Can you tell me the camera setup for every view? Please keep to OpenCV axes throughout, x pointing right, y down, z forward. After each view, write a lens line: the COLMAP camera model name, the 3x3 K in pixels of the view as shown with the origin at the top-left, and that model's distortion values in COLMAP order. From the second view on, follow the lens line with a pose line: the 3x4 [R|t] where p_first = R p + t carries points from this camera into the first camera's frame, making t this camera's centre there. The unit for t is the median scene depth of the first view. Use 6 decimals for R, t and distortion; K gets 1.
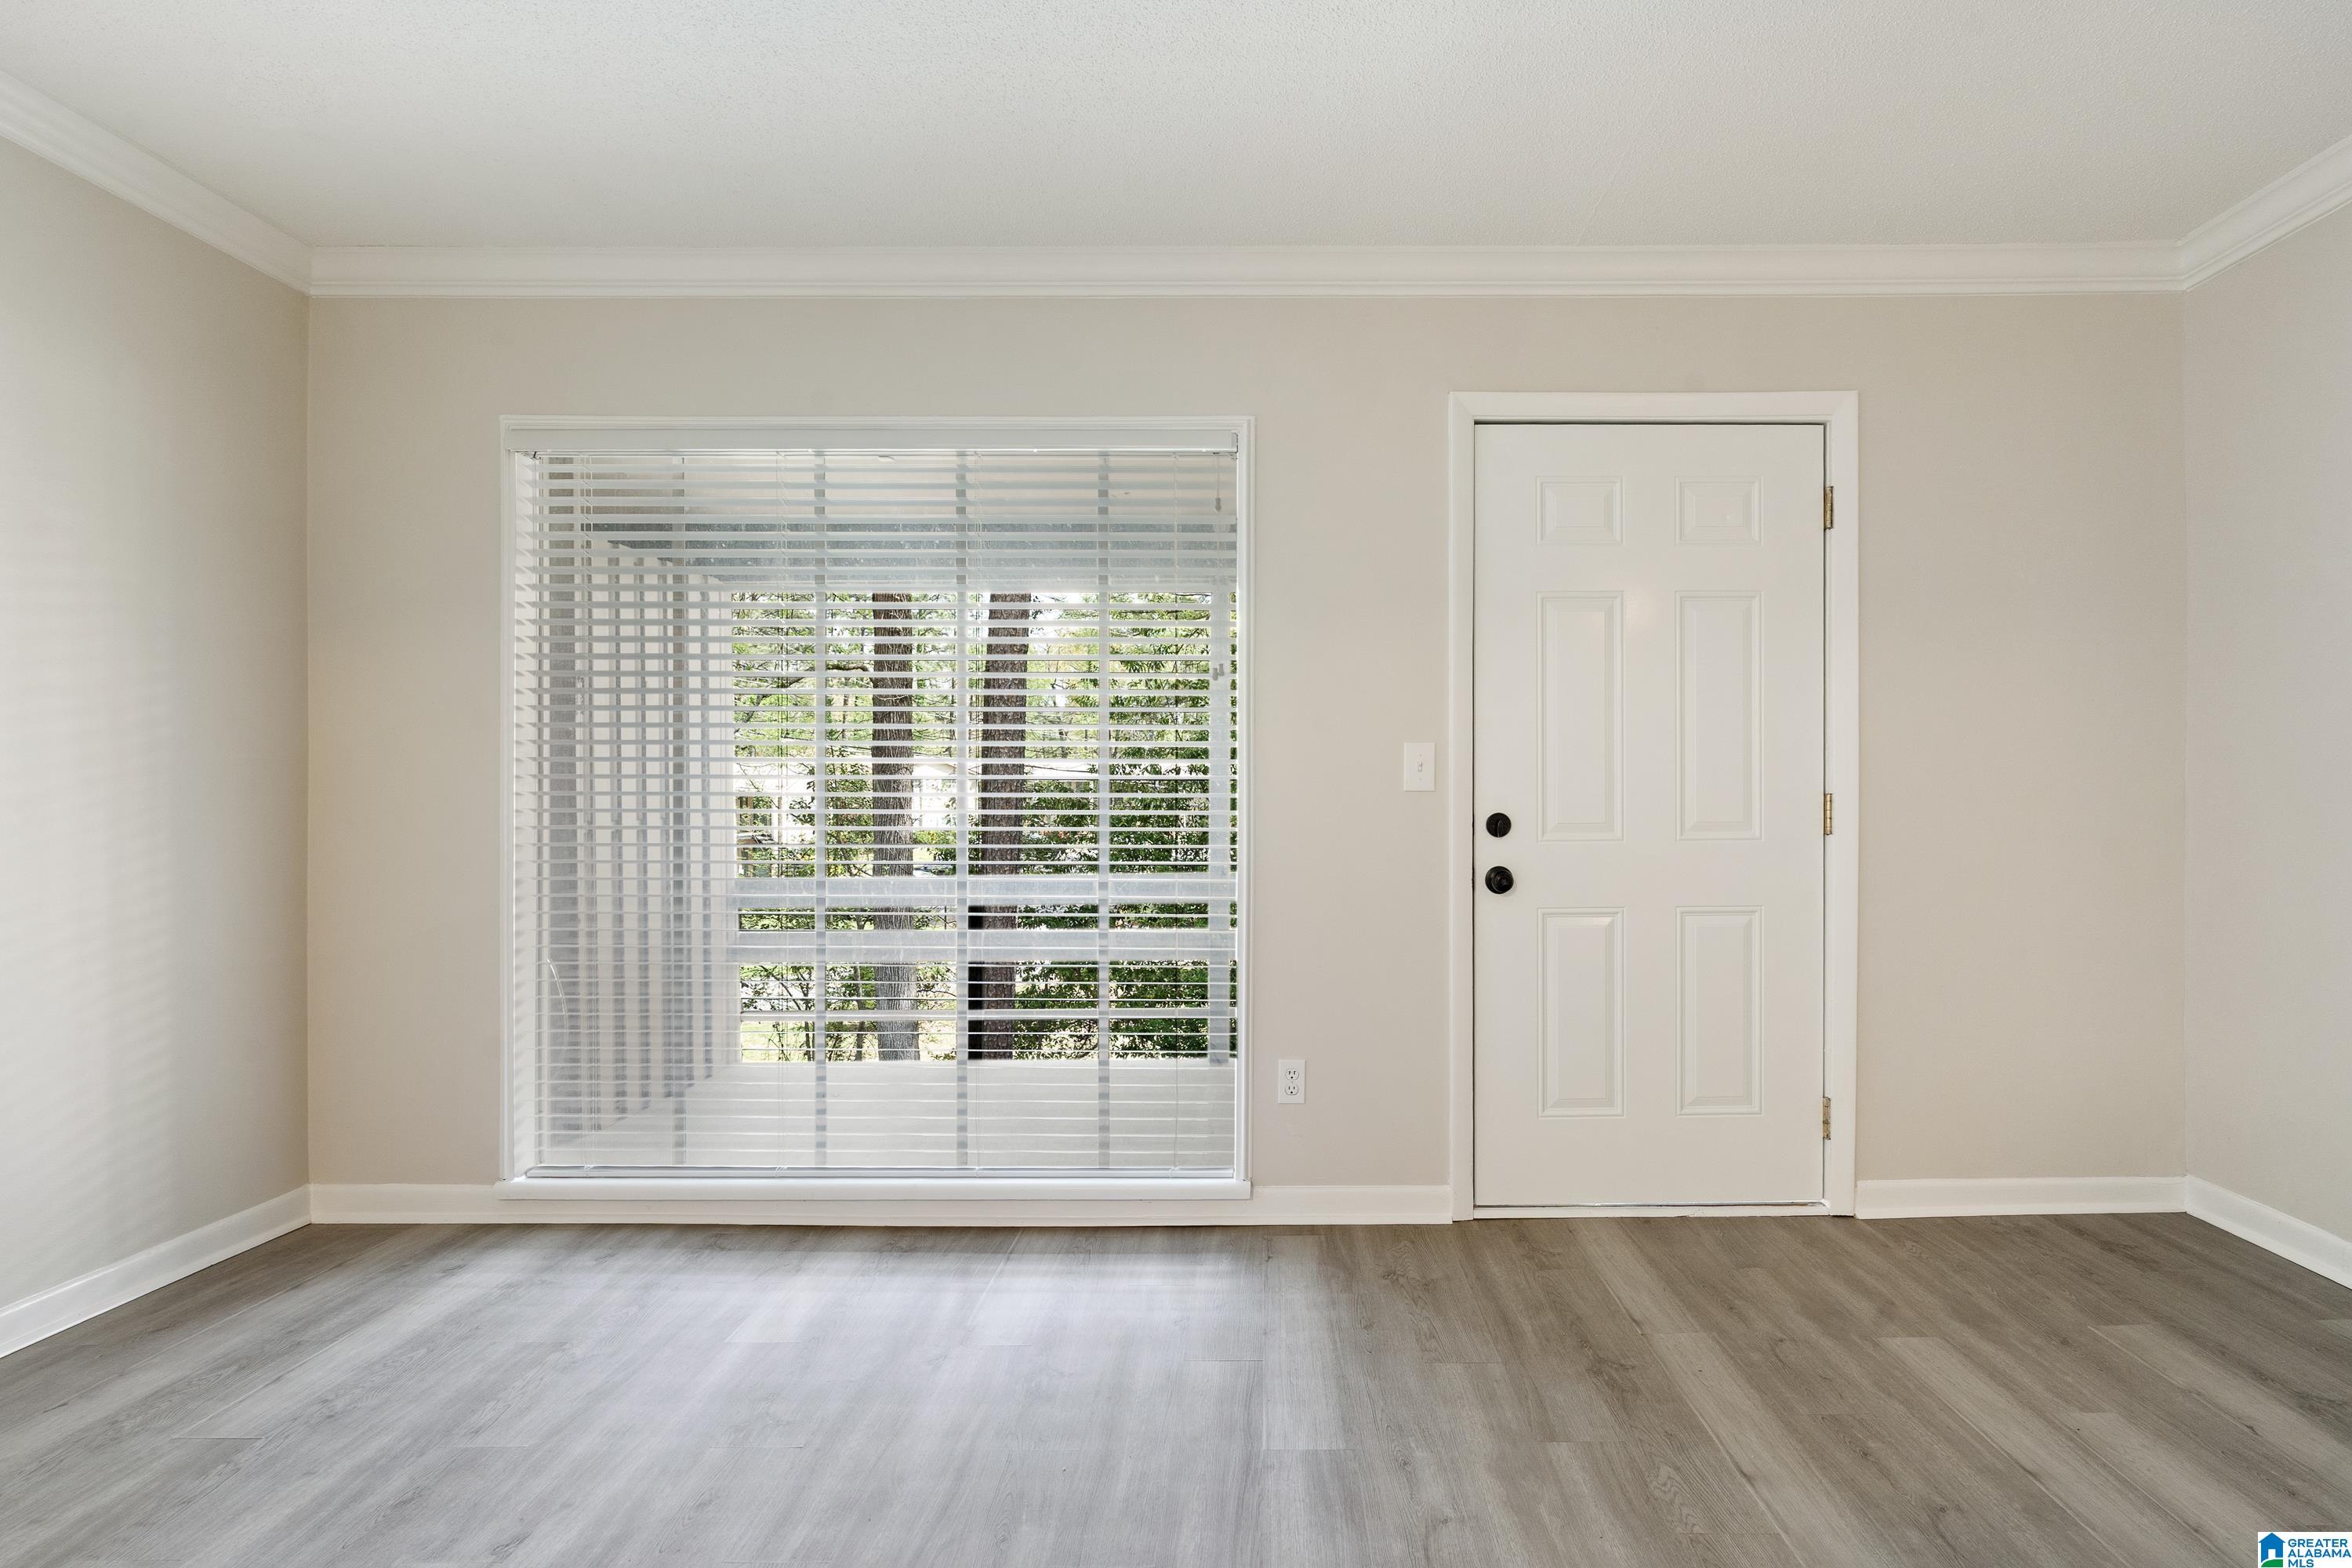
lens RADIAL K [[1106.4, 0, 1273.1], [0, 1106.4, 812.5], [0, 0, 1]] dist [-0.015335, 0.007408]
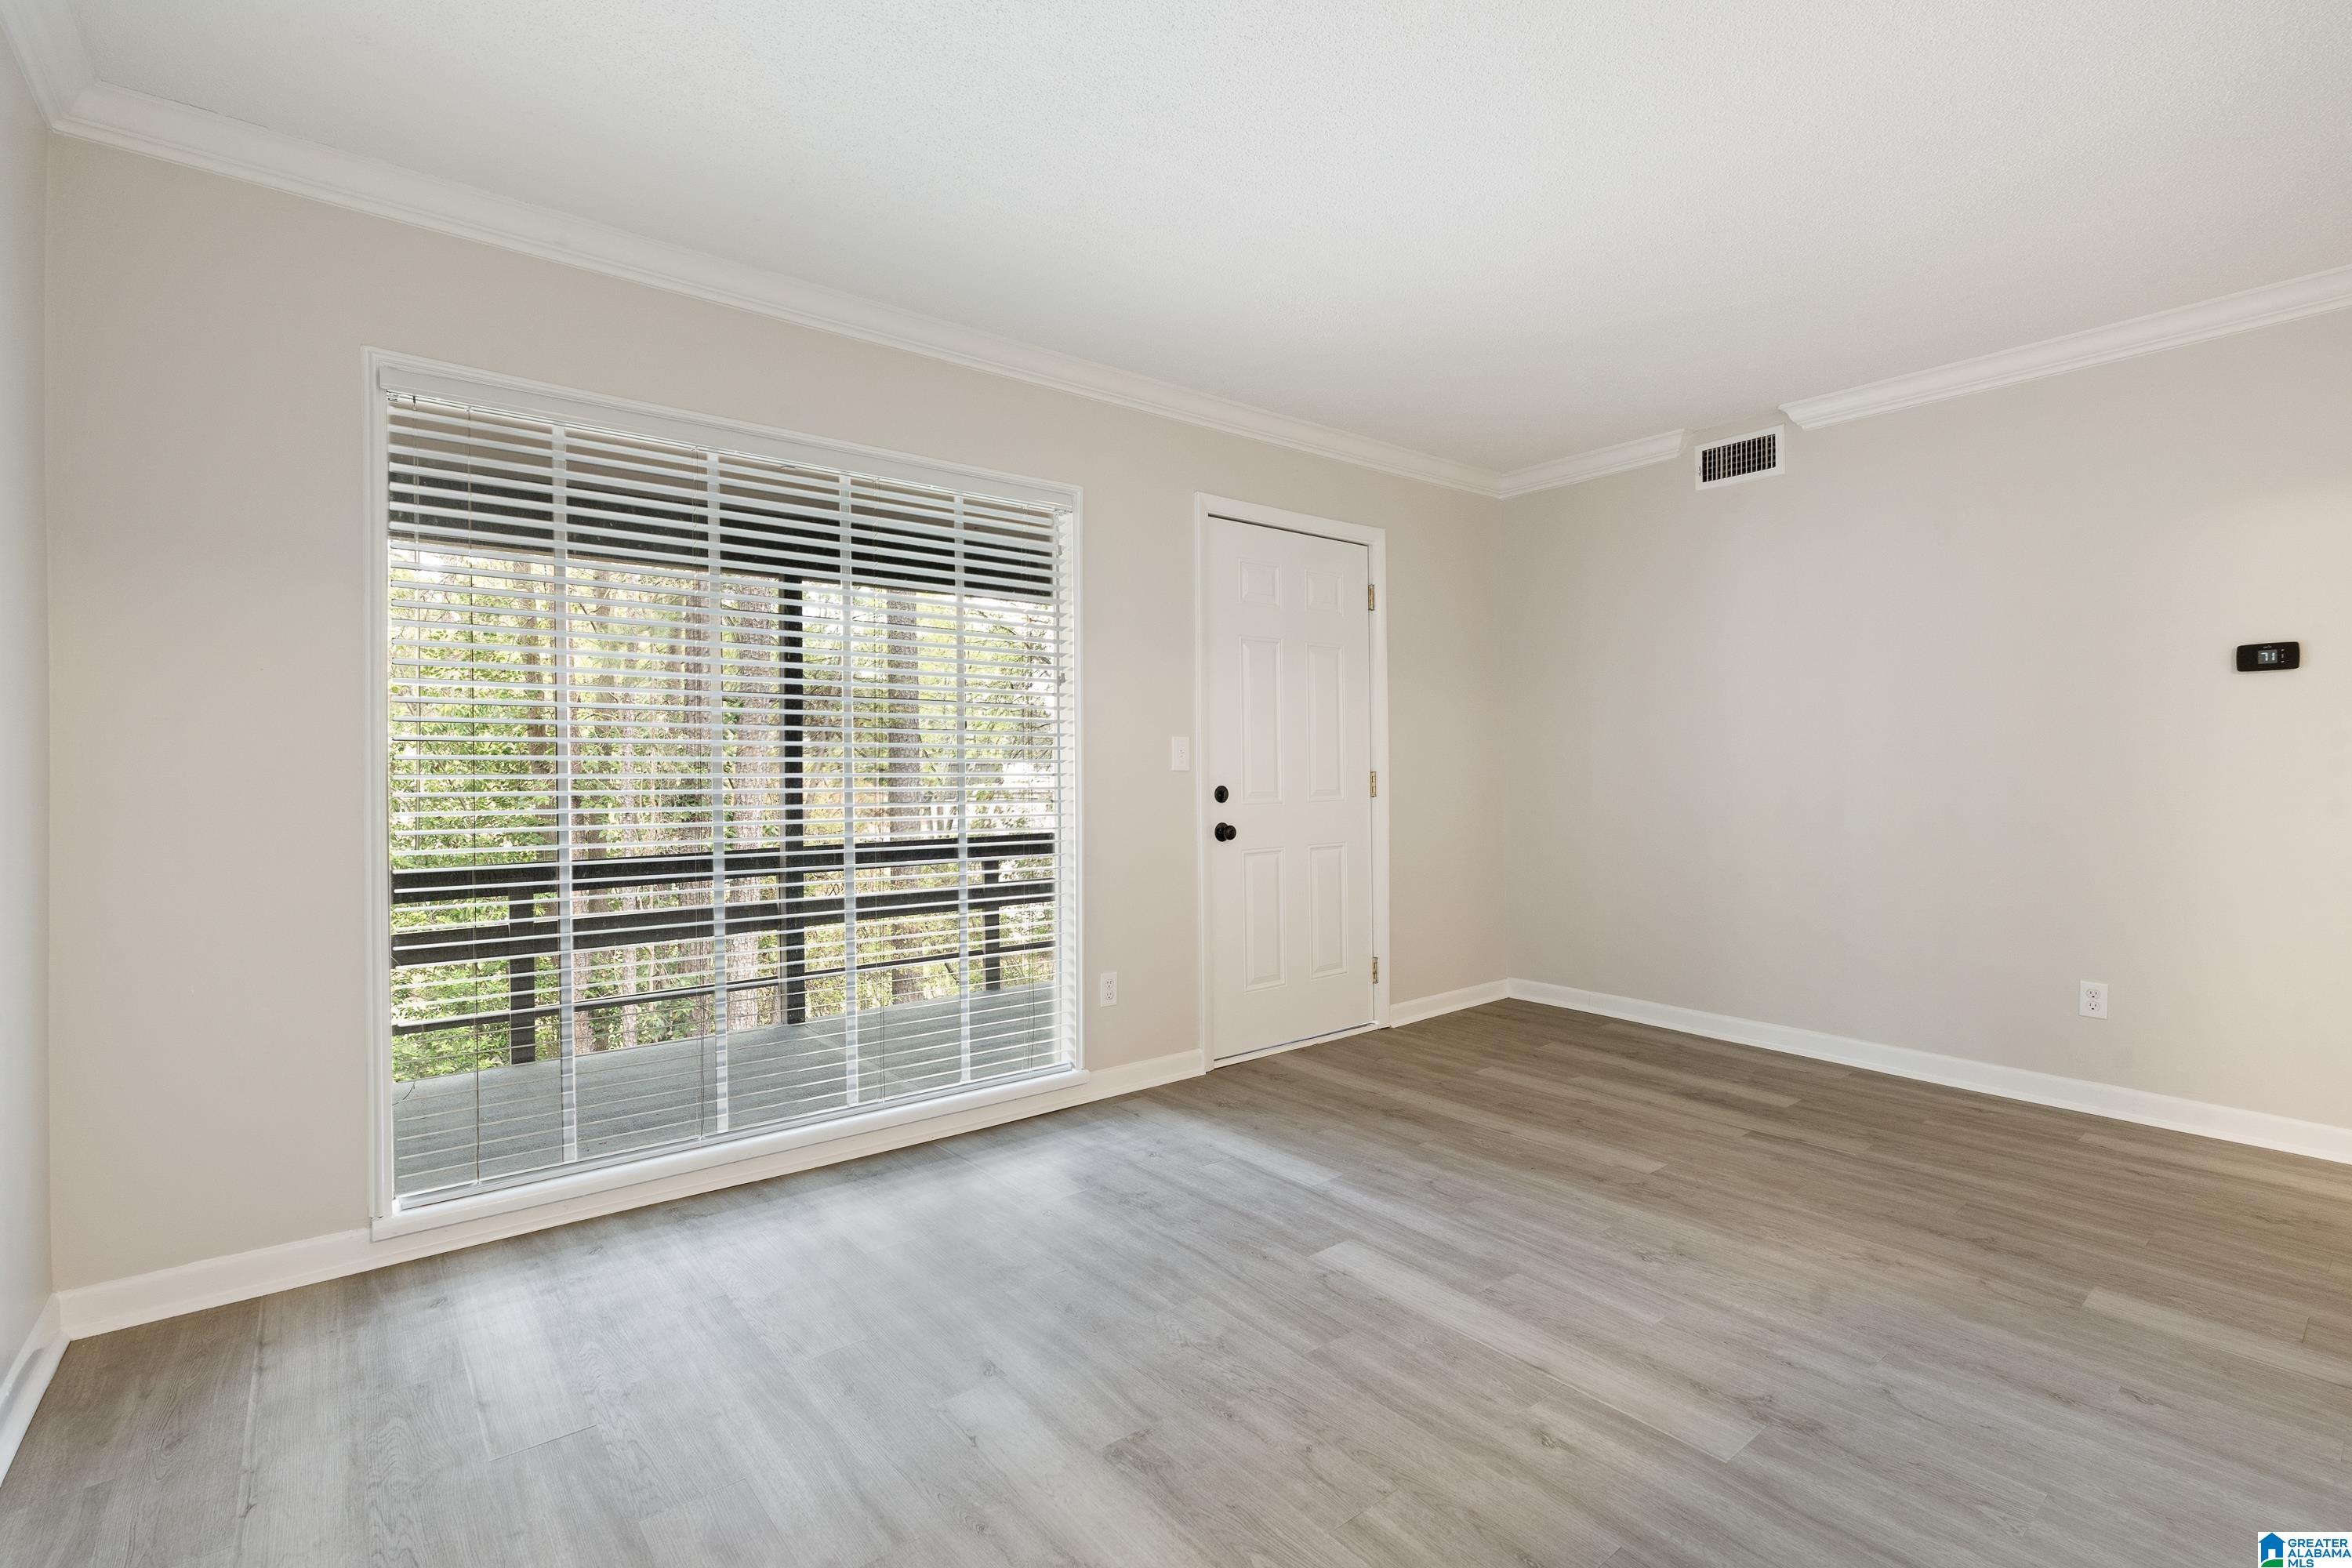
lens RADIAL K [[1067.2, 0, 1176.0], [0, 1067.2, 784.0], [0, 0, 1]] dist [-0.014120, 0.006533]
pose [[0.782633, -0.010204, 0.622399, -0.748949], [0.010788, 0.999938, 0.002829, -0.007600], [-0.622389, 0.004501, 0.782695, -0.060116]]
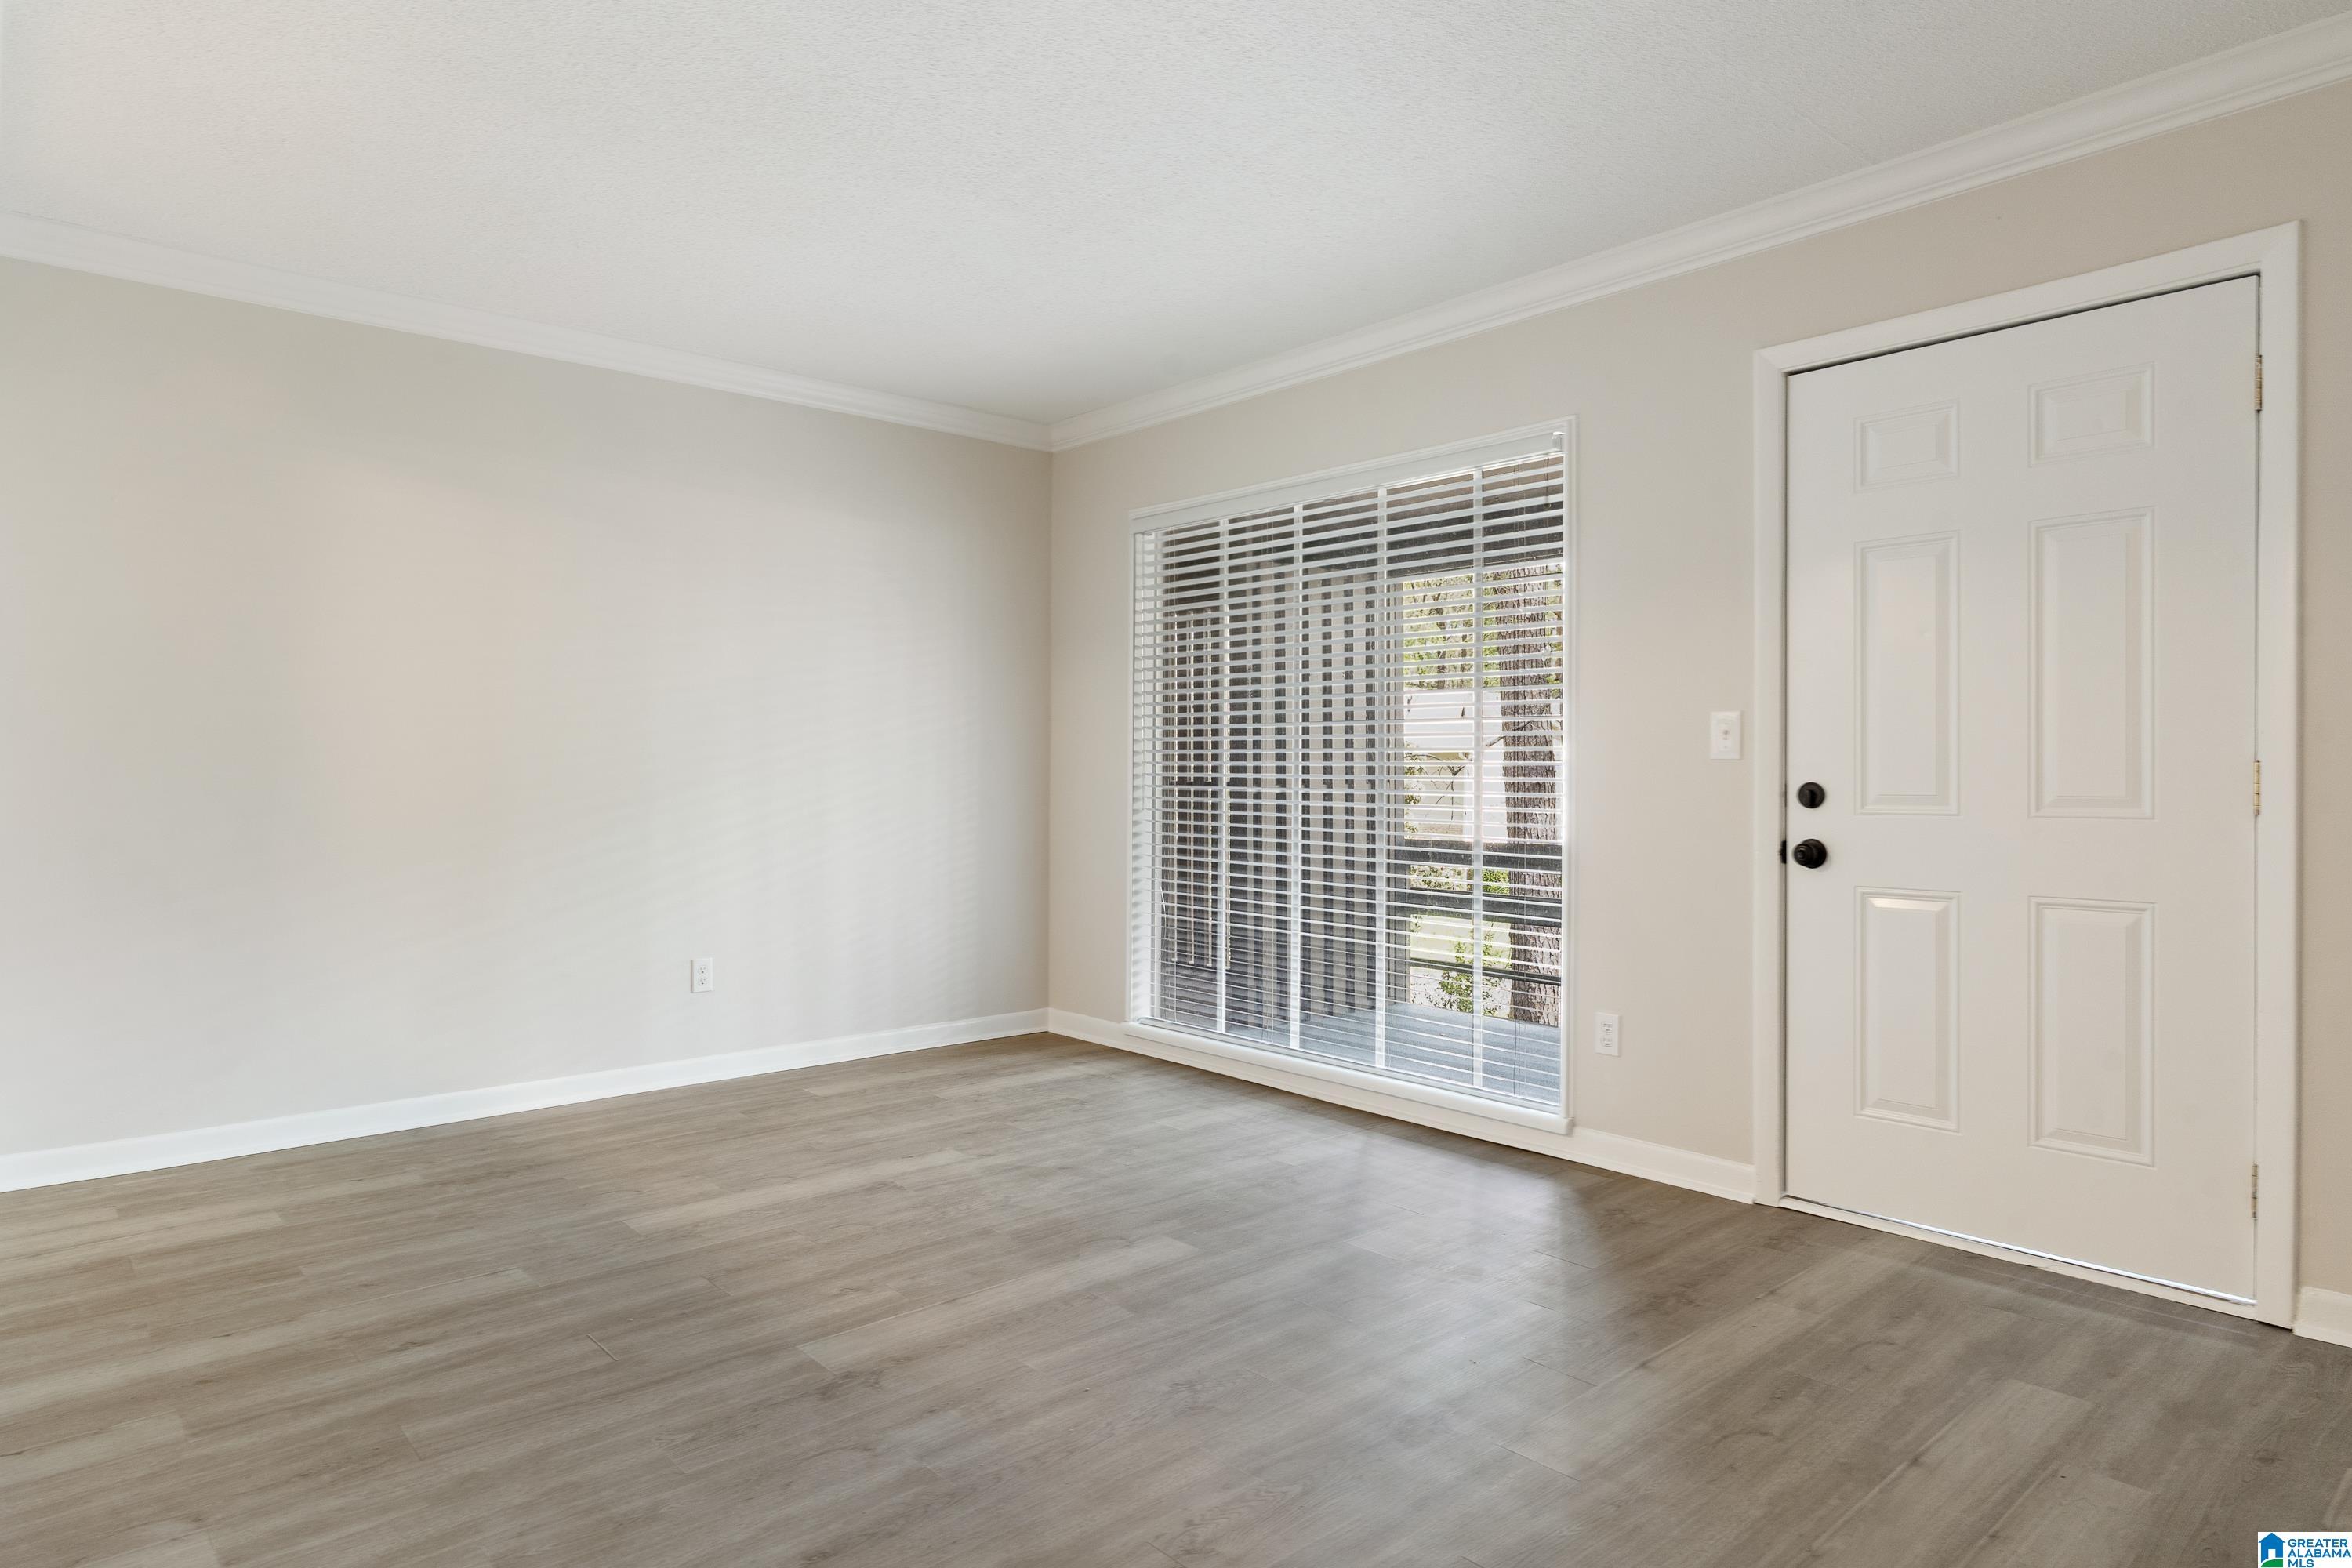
lens RADIAL K [[1366.5, 0, 1120.4], [0, 1366.5, 767.4], [0, 0, 1]] dist [-0.000670, -0.000858]
pose [[0.641831, 0.001922, -0.766843, 0.752462], [-0.009354, 0.999942, -0.005322, -0.000760], [0.766789, 0.010589, 0.641812, -0.210012]]
